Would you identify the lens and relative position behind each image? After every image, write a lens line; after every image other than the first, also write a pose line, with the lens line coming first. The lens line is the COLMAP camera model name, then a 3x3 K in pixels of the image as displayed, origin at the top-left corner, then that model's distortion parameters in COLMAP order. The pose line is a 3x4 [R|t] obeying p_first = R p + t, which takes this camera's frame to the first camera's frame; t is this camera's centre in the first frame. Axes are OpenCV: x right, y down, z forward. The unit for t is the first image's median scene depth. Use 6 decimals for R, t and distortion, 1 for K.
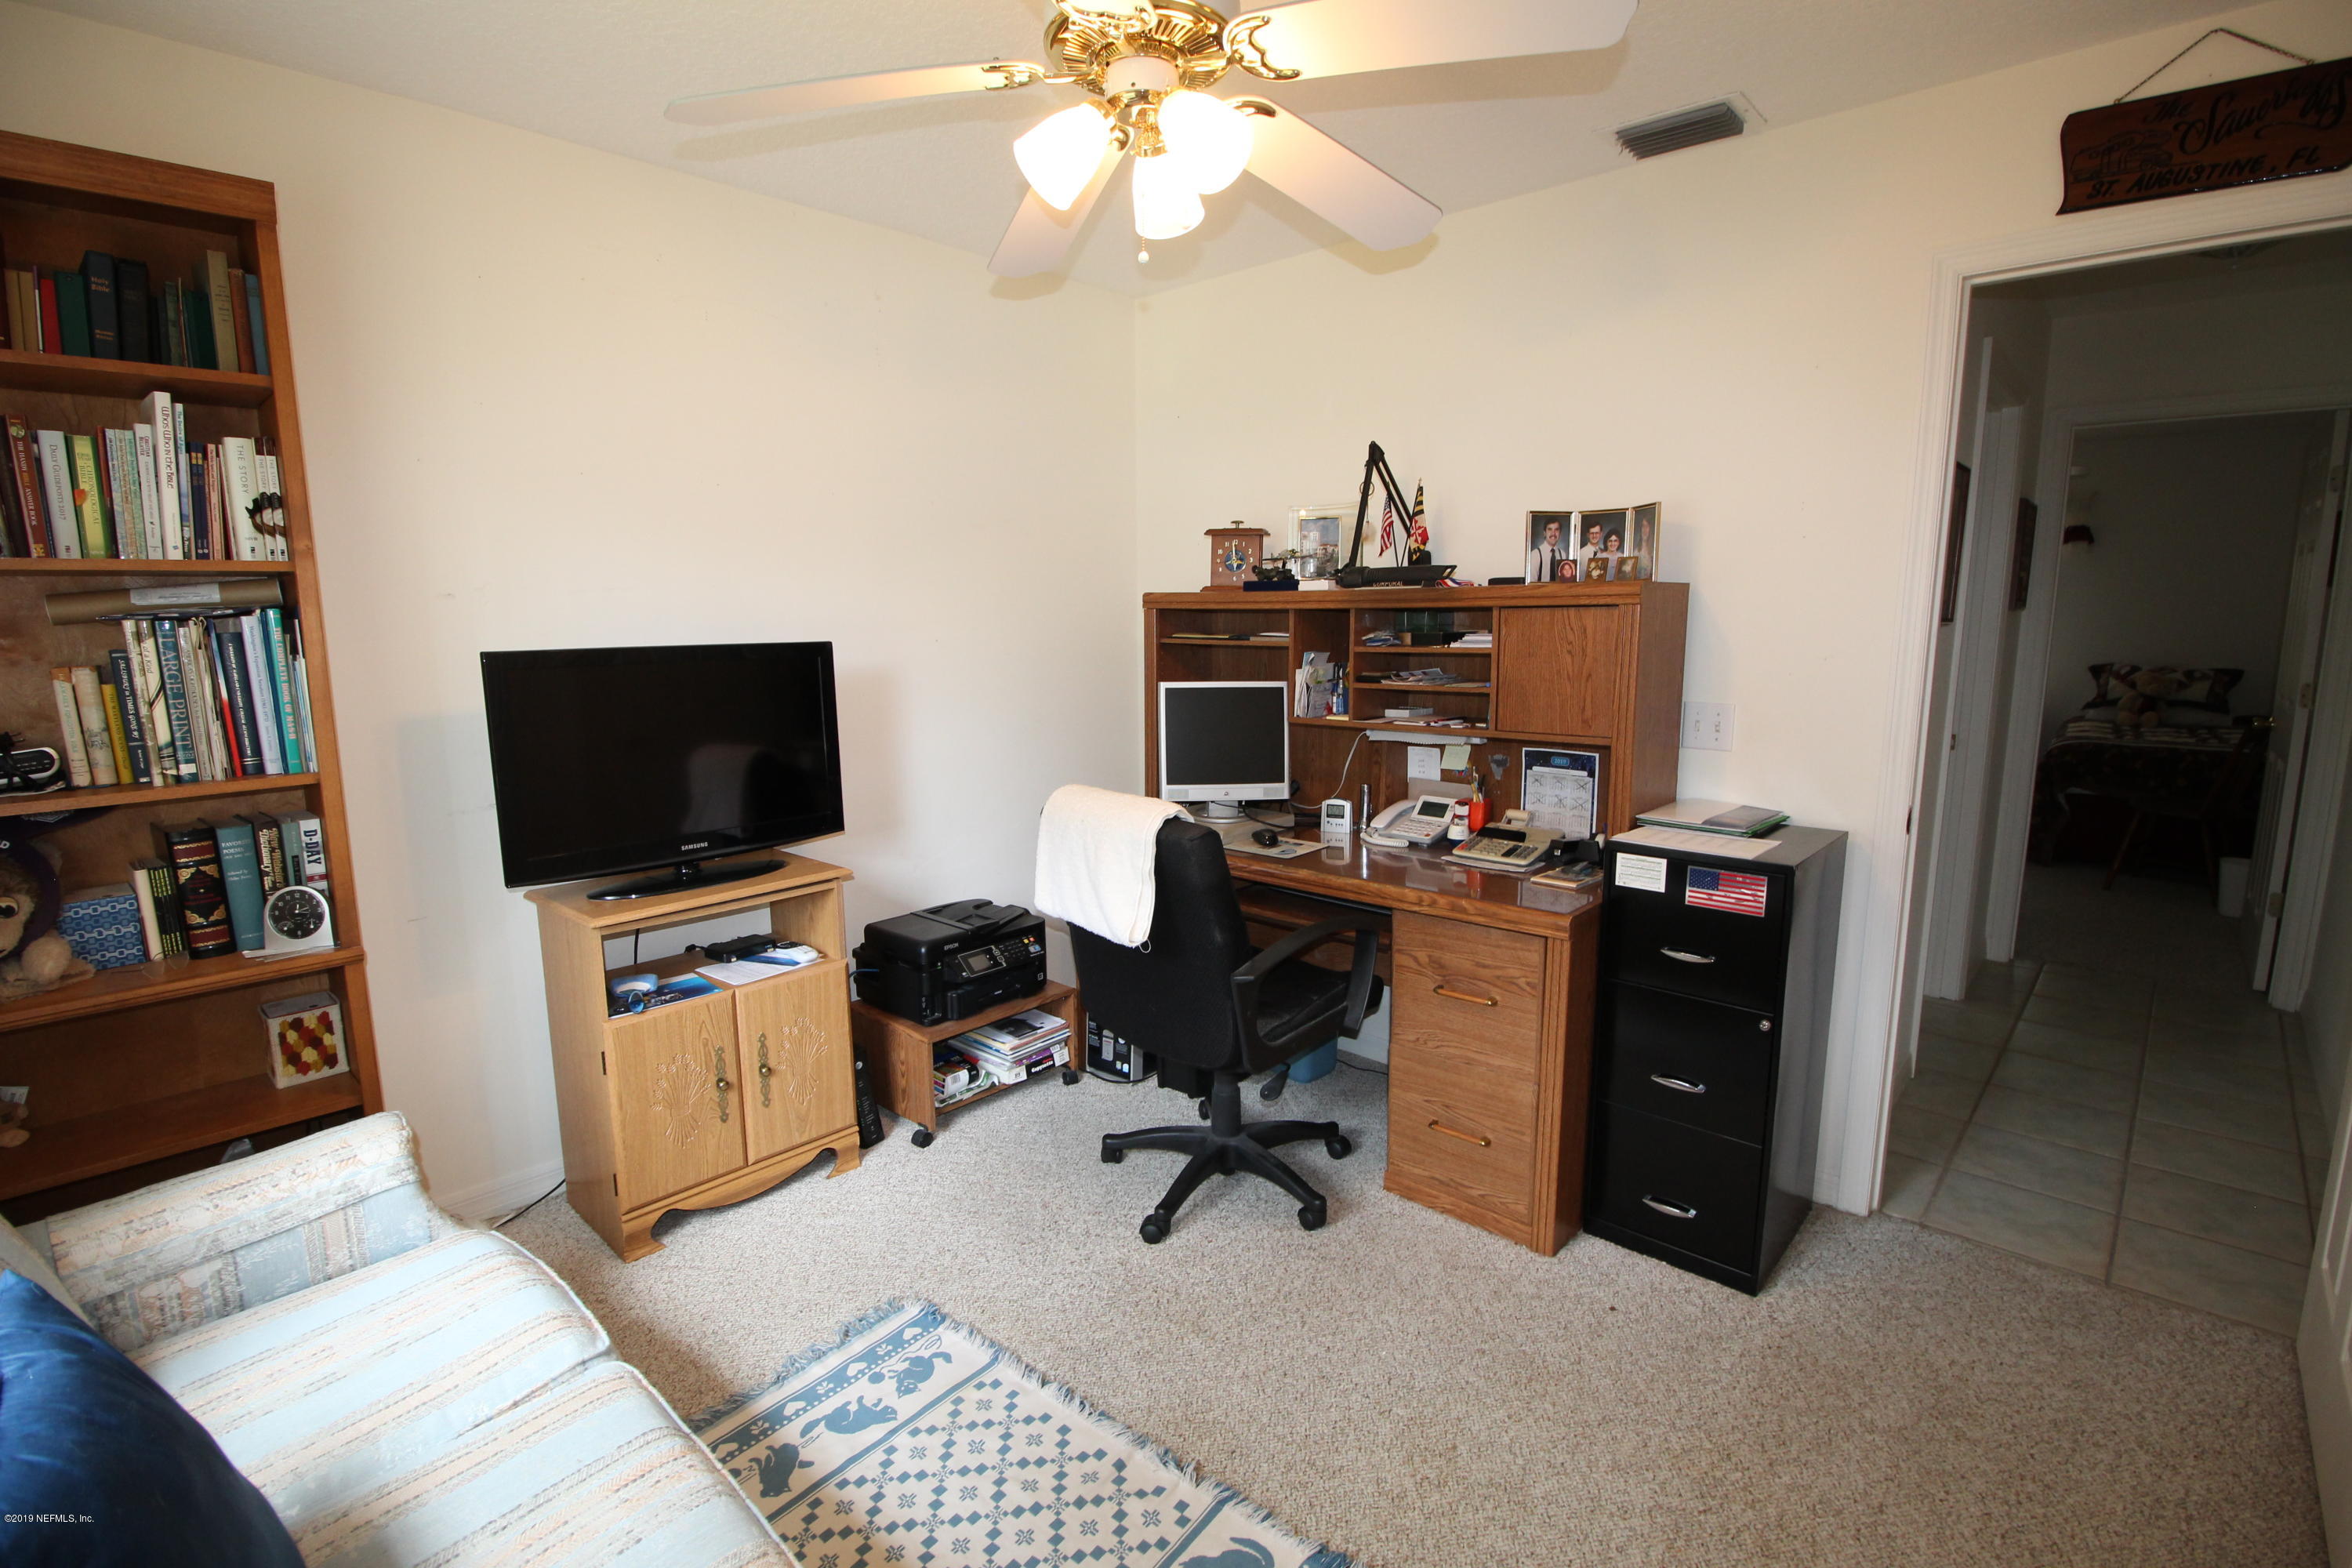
lens RADIAL K [[1093.8, 0, 1170.1], [0, 1093.8, 782.0], [0, 0, 1]] dist [-0.005210, -0.000311]
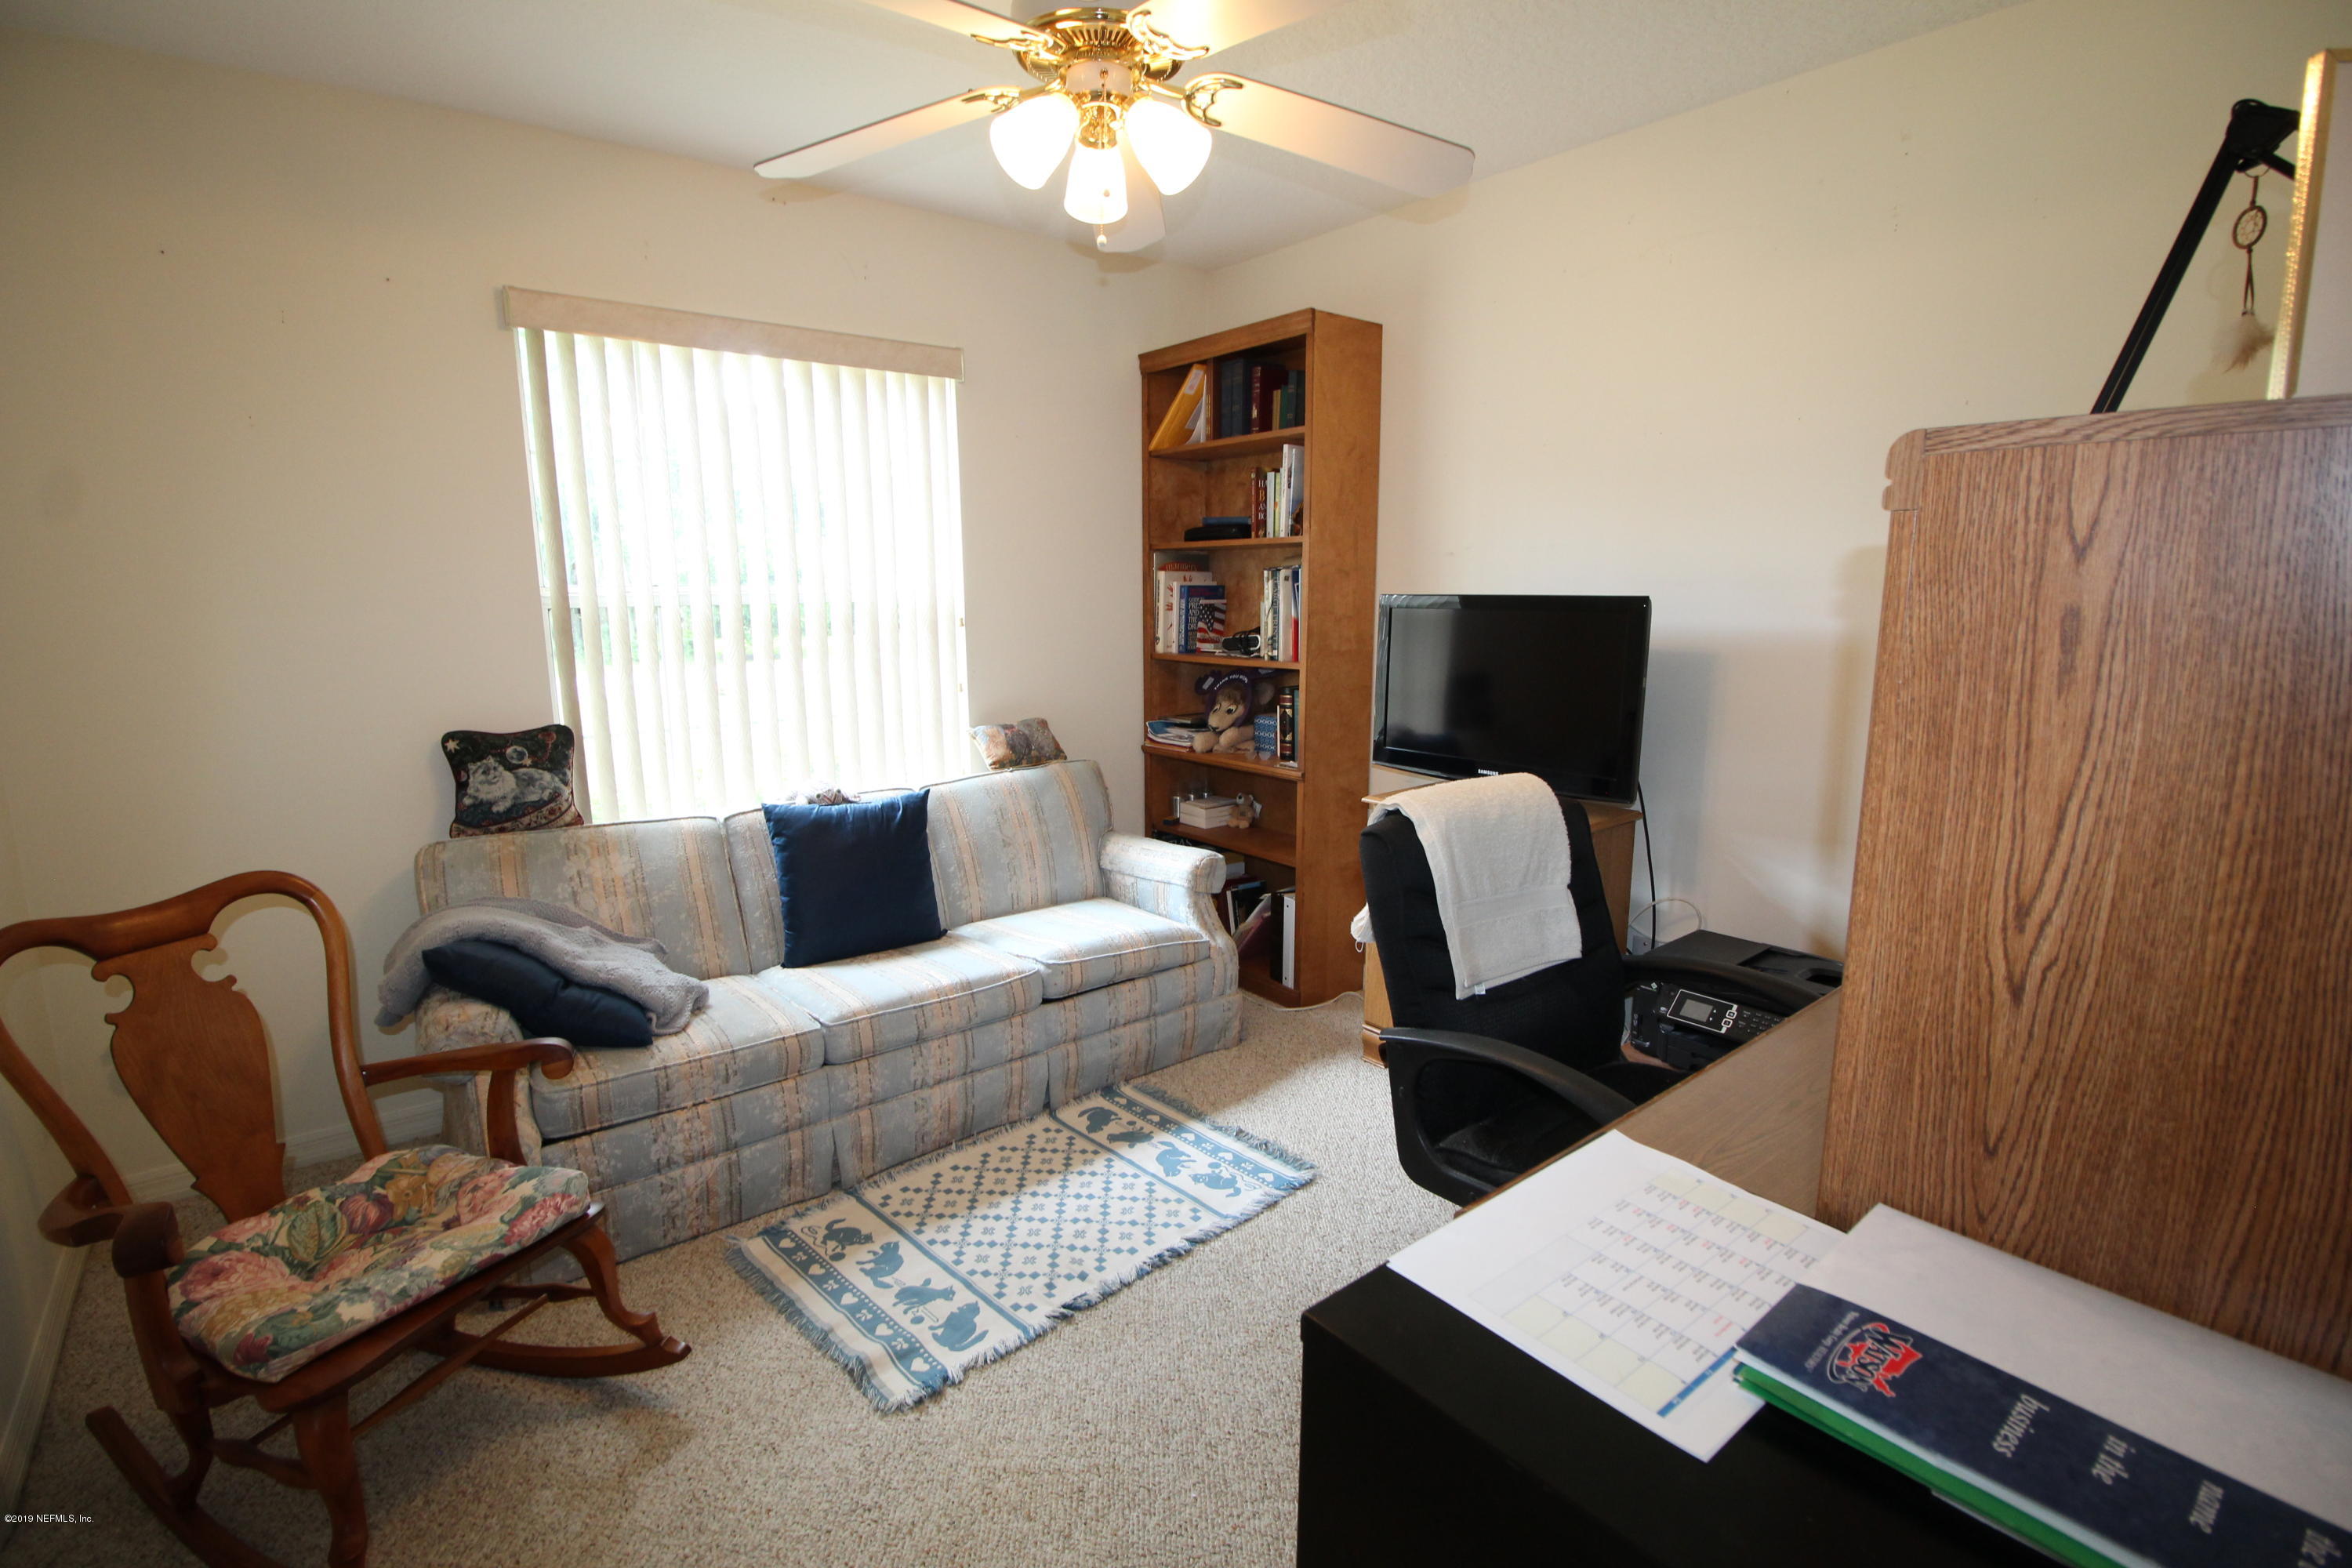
lens RADIAL K [[1093.8, 0, 1171.3], [0, 1093.8, 782.9], [0, 0, 1]] dist [-0.005210, -0.000311]
pose [[-0.134943, 0.183683, -0.973679, 0.930305], [-0.155110, 0.966636, 0.203851, -0.144923], [0.978637, 0.178536, -0.101950, 1.032736]]
